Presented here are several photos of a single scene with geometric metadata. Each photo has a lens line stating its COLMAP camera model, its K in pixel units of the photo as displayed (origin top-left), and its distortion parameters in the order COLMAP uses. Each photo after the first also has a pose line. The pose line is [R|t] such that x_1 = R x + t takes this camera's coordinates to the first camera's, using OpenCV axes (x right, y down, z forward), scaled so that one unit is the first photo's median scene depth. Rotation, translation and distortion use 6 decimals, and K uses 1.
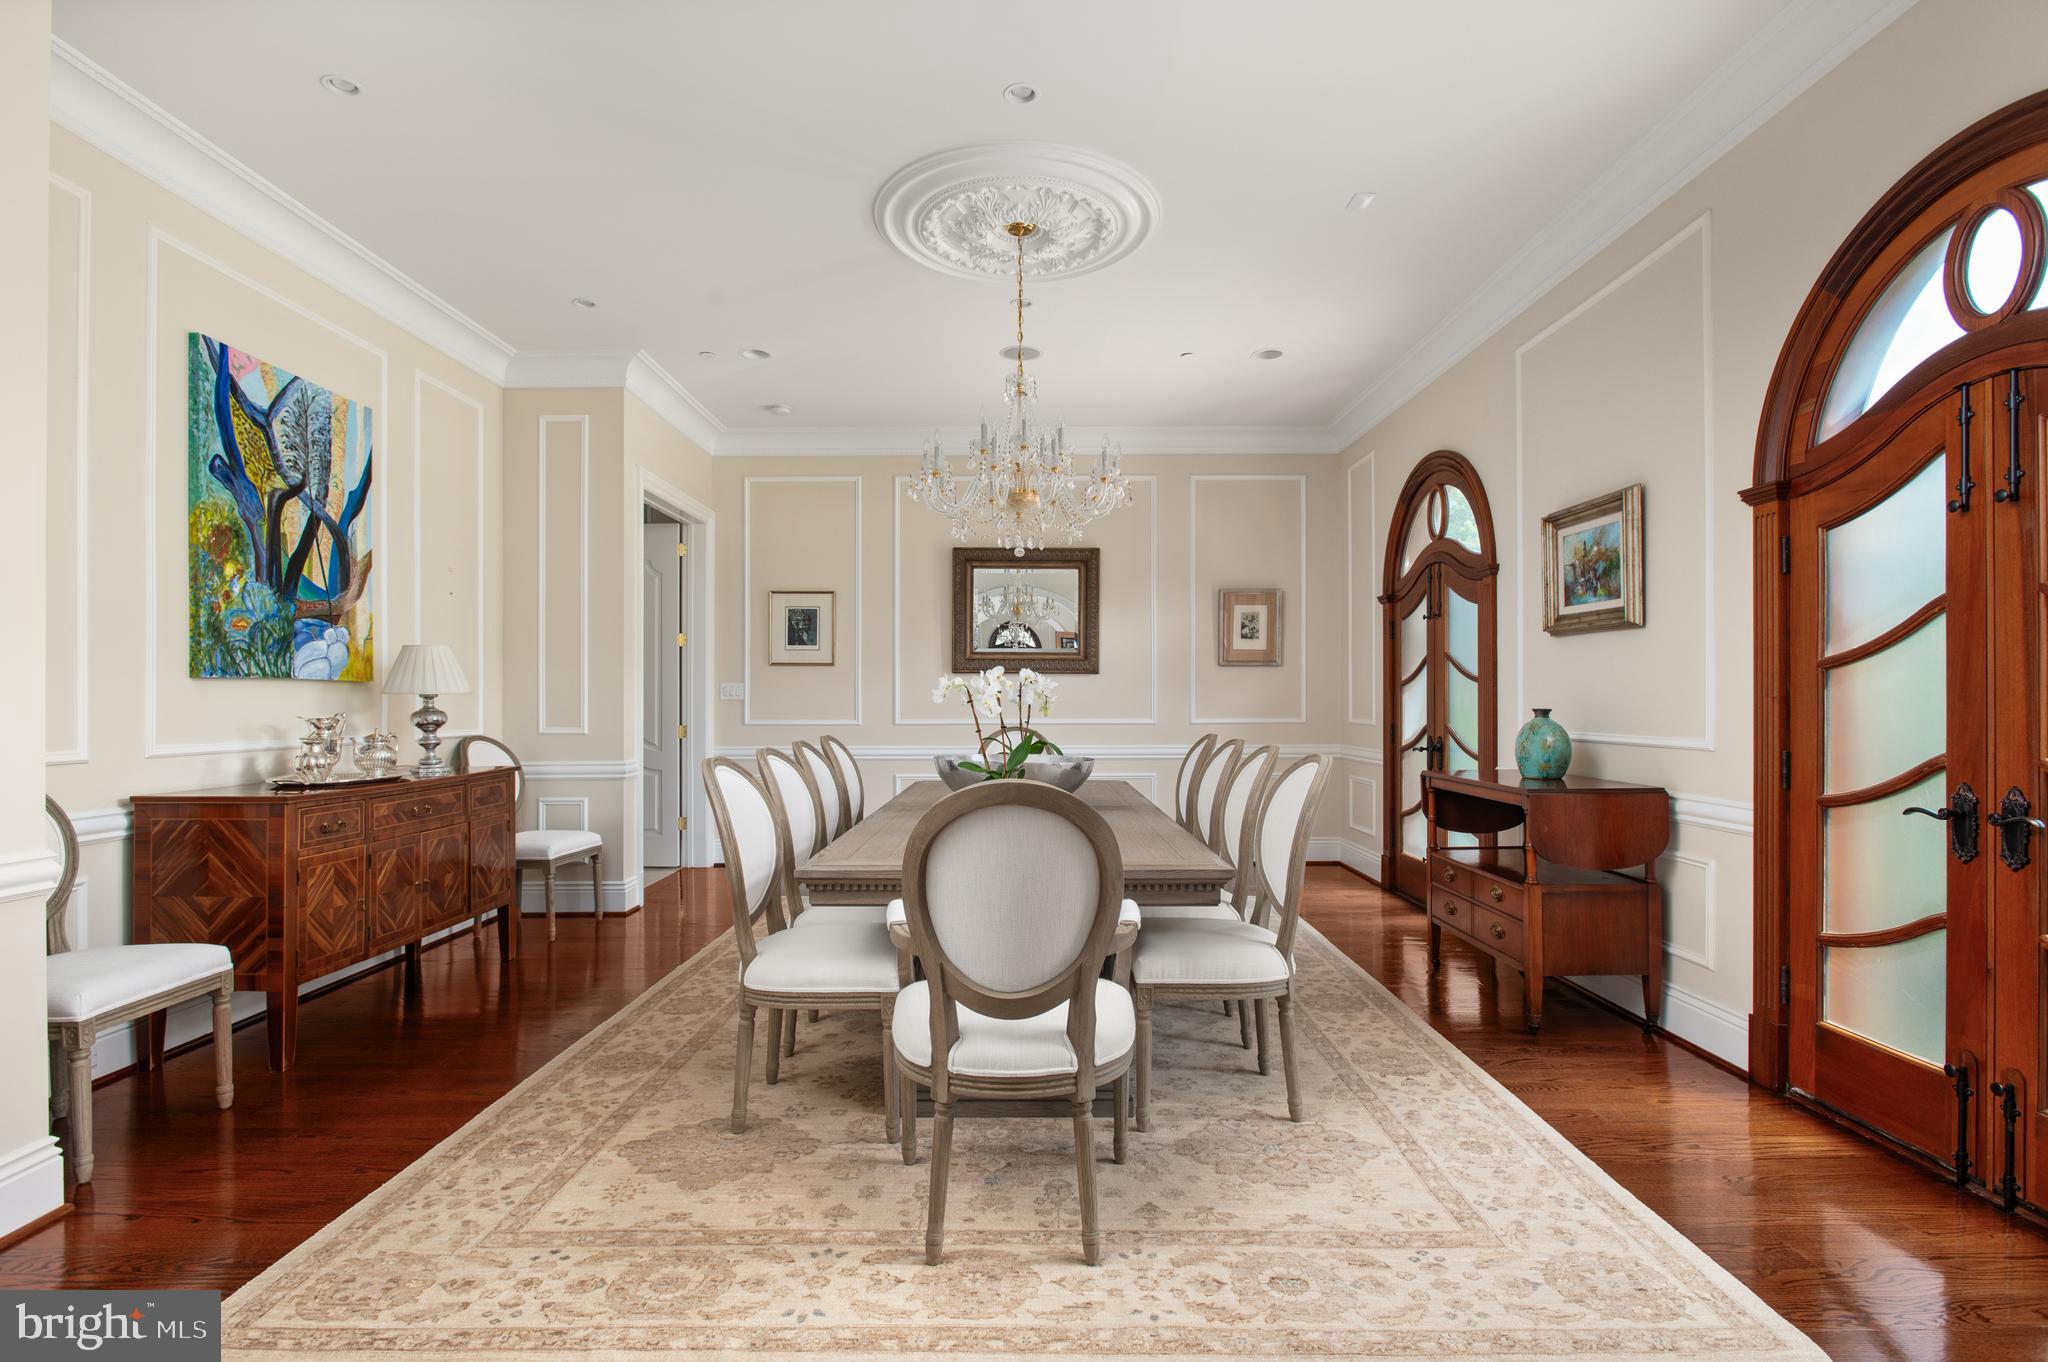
lens RADIAL K [[983.8, 0, 1022.5], [0, 983.8, 696.0], [0, 0, 1]] dist [-0.003701, -0.000690]
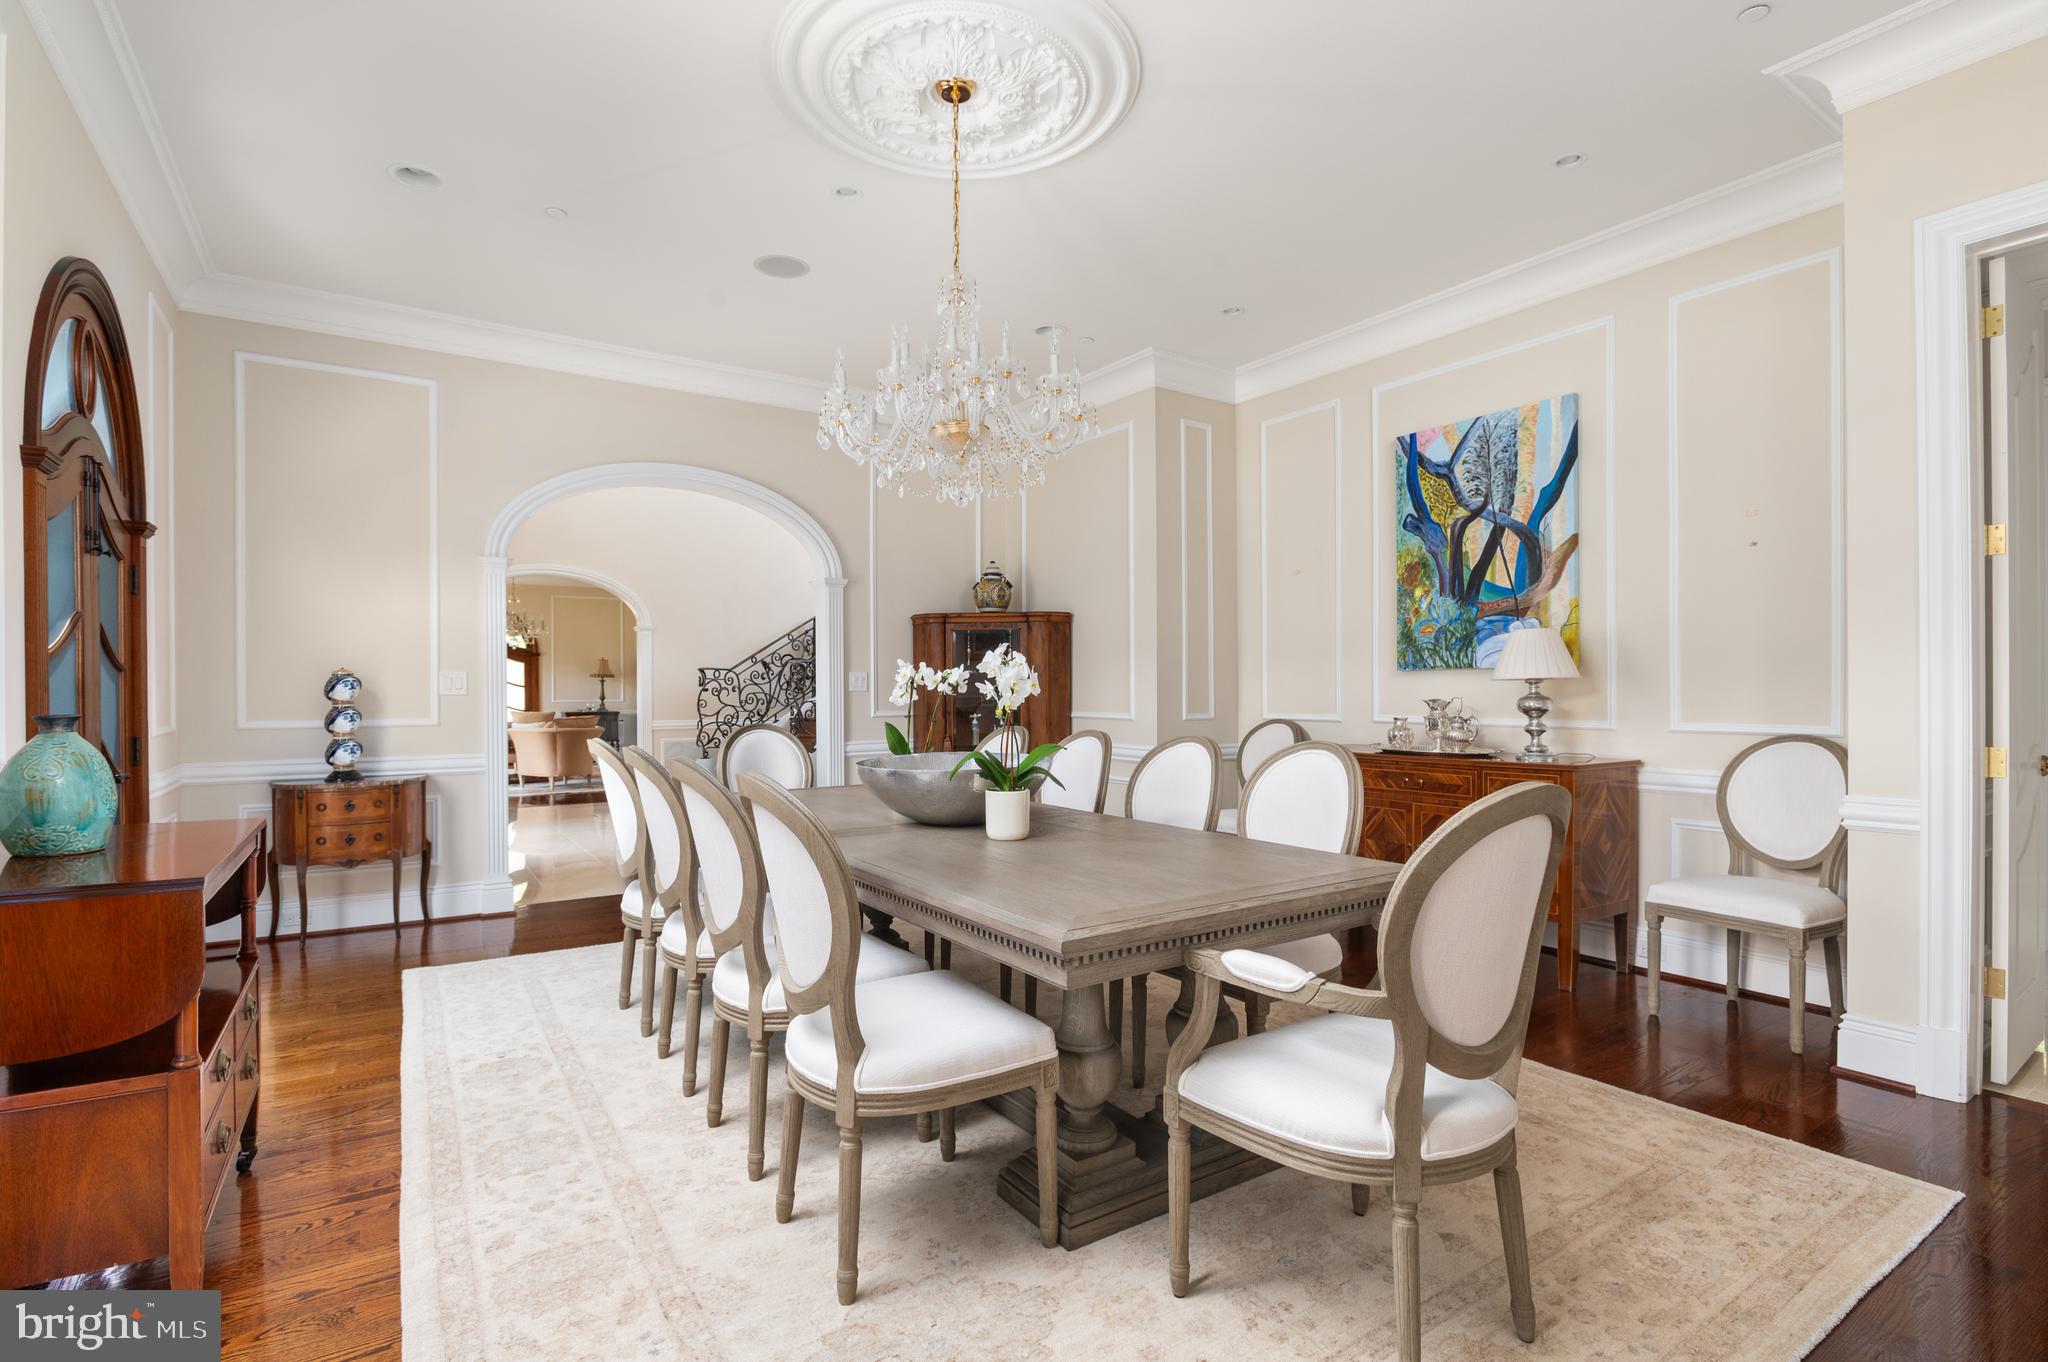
lens RADIAL K [[983.8, 0, 1029.6], [0, 983.8, 689.6], [0, 0, 1]] dist [-0.003701, -0.000690]
pose [[-0.829289, 0.007636, -0.558769, 0.398379], [0.008989, 0.999960, 0.000325, 0.003415], [0.558748, -0.004754, -0.829324, 1.707078]]
